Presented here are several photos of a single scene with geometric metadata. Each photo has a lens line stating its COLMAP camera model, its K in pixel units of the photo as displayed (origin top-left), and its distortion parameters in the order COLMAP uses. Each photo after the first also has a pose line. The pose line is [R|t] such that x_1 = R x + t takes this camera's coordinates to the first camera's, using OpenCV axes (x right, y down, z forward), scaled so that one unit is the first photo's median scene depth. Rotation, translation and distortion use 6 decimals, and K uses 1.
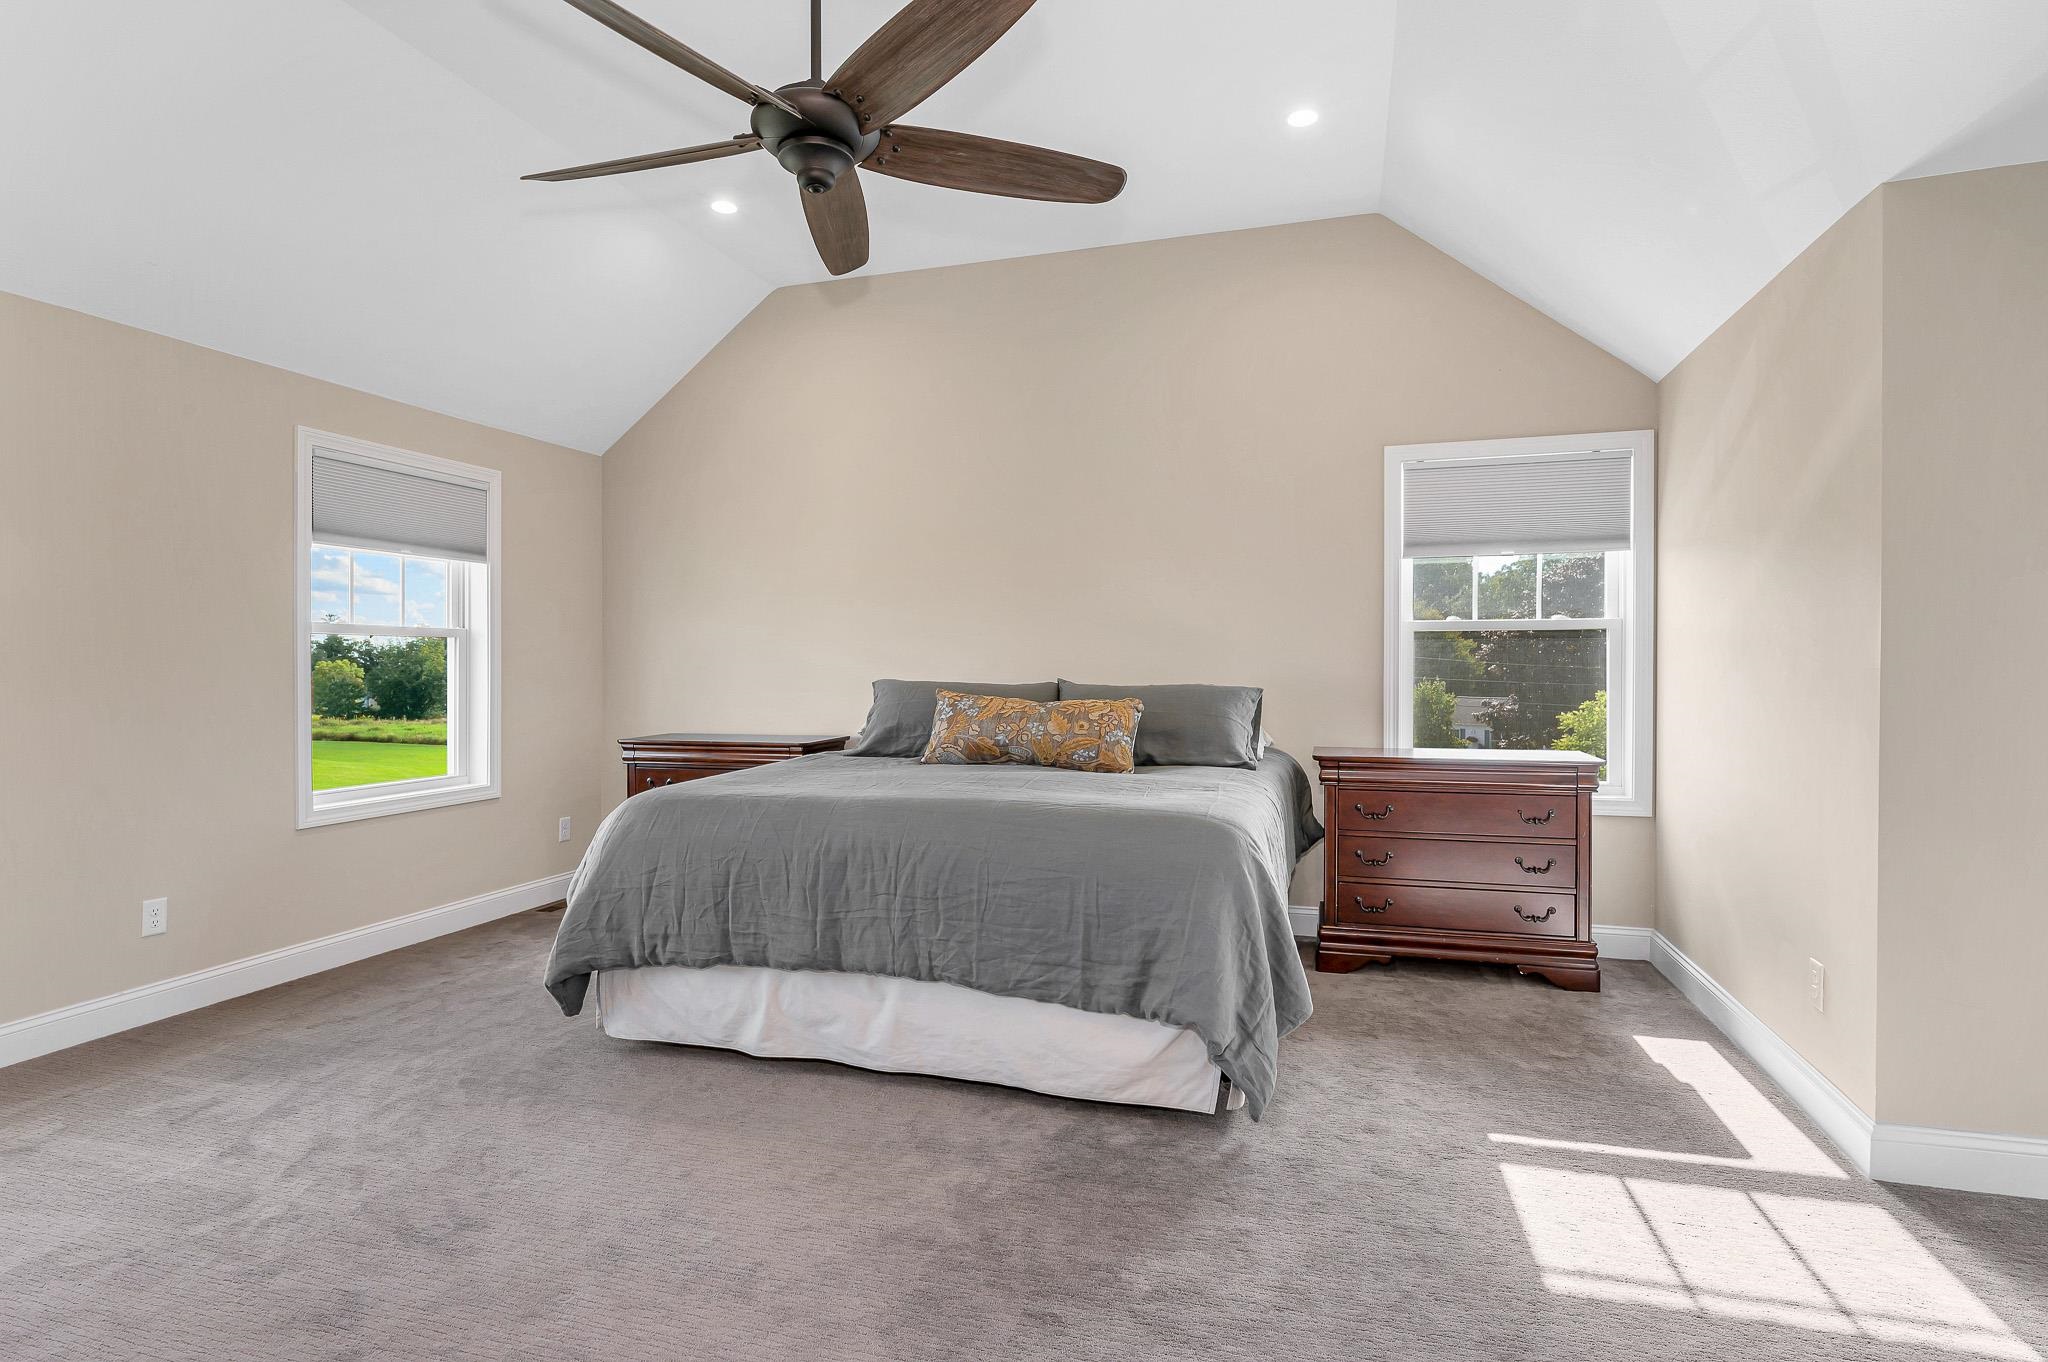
lens RADIAL K [[1051.8, 0, 1032.9], [0, 1051.8, 664.7], [0, 0, 1]] dist [-0.000634, -0.000870]
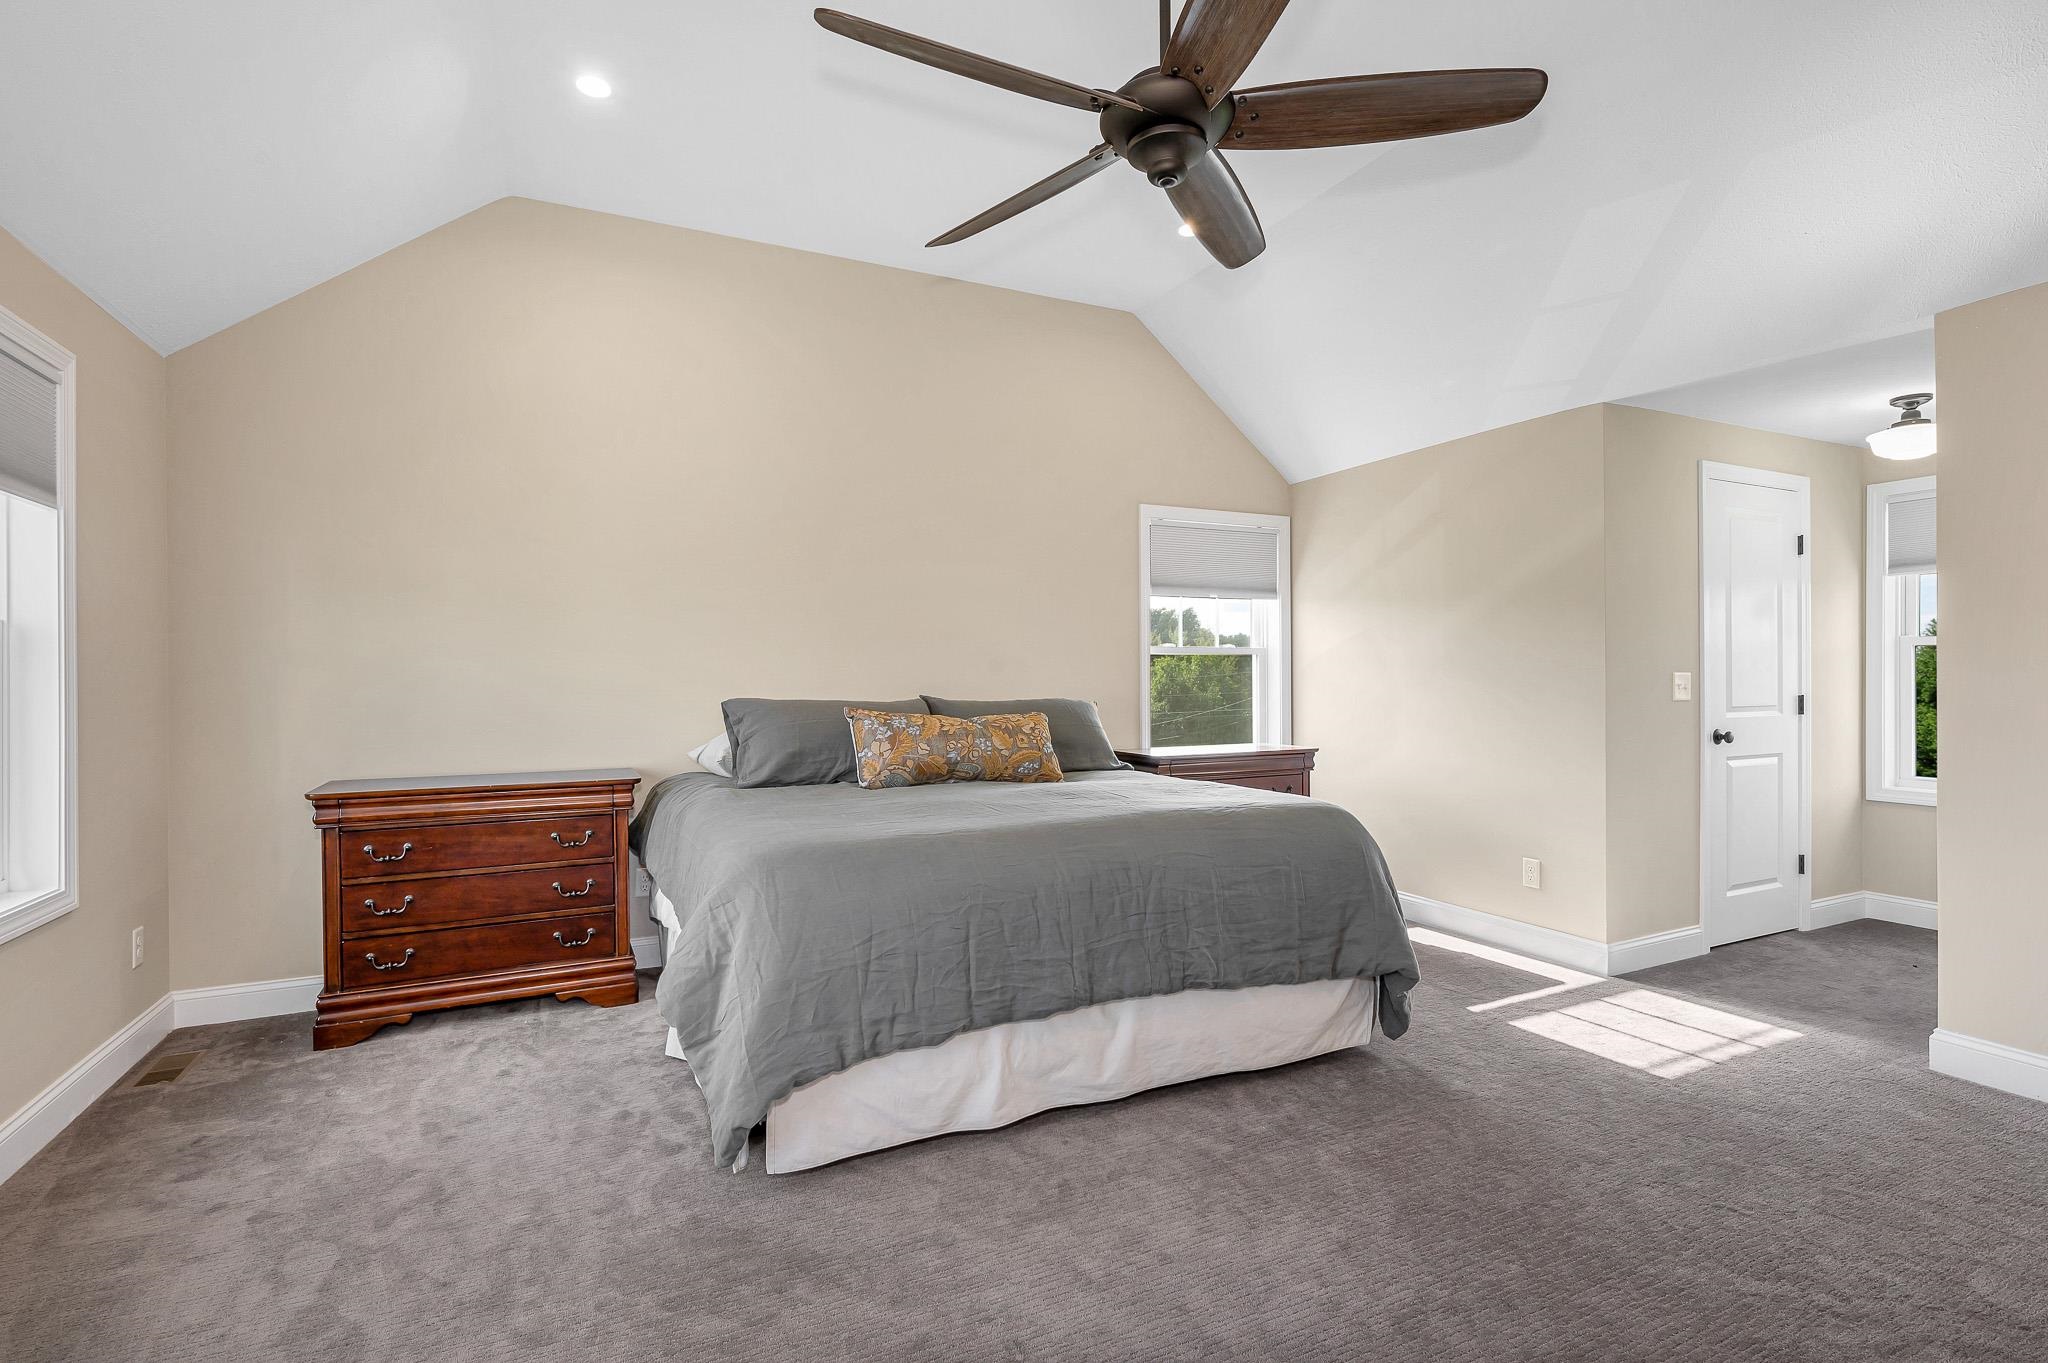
lens RADIAL K [[948.8, 0, 1028.4], [0, 948.8, 685.6], [0, 0, 1]] dist [0.007512, 0.000129]
pose [[0.737123, -0.005338, 0.675737, -0.760865], [0.003930, 0.999986, 0.003612, 0.001416], [-0.675747, -0.000007, 0.737134, 0.391207]]
